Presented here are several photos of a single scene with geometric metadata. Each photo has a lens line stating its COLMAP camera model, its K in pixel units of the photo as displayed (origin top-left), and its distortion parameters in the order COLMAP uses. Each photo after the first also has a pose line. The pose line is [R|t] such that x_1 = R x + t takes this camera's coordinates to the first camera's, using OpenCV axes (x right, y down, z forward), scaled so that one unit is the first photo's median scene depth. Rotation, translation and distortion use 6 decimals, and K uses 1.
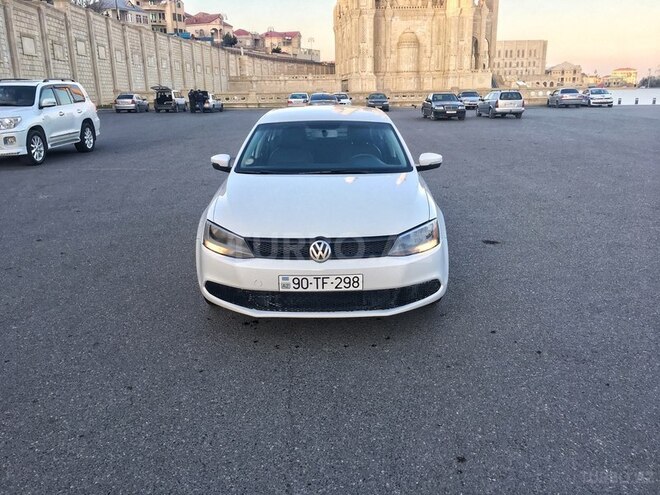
lens RADIAL K [[560.9, 0, 330.0], [0, 560.9, 247.5], [0, 0, 1]] dist [0.073770, -0.103566]
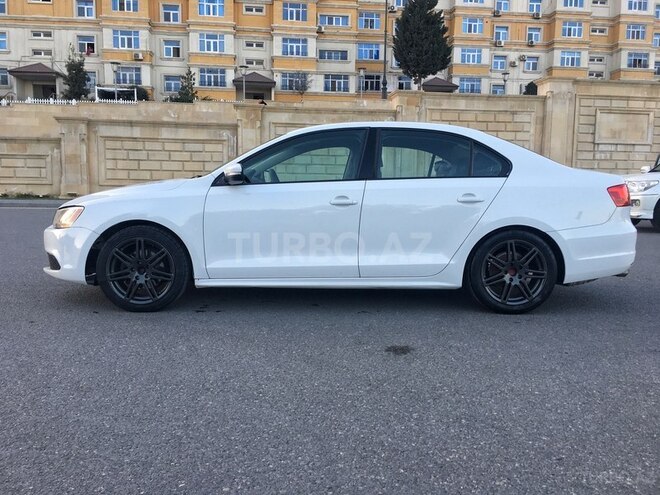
lens RADIAL K [[560.9, 0, 330.0], [0, 560.9, 247.5], [0, 0, 1]] dist [0.073770, -0.103566]
pose [[0.027385, 0.115448, -0.992936, 0.088379], [-0.276964, 0.955297, 0.103433, -0.015190], [0.960490, 0.272175, 0.058136, 0.098948]]
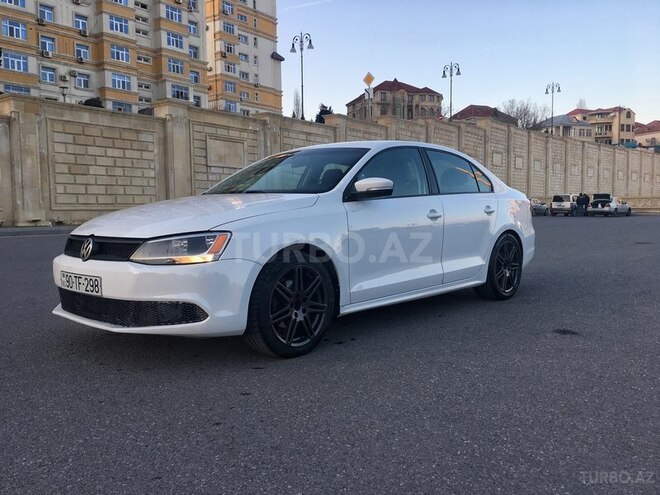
lens RADIAL K [[560.9, 0, 330.0], [0, 560.9, 247.5], [0, 0, 1]] dist [0.073770, -0.103566]
pose [[0.738009, 0.051840, -0.672797, 0.057438], [-0.180090, 0.976012, -0.122342, 0.002915], [0.650316, 0.211454, 0.729642, 0.037162]]
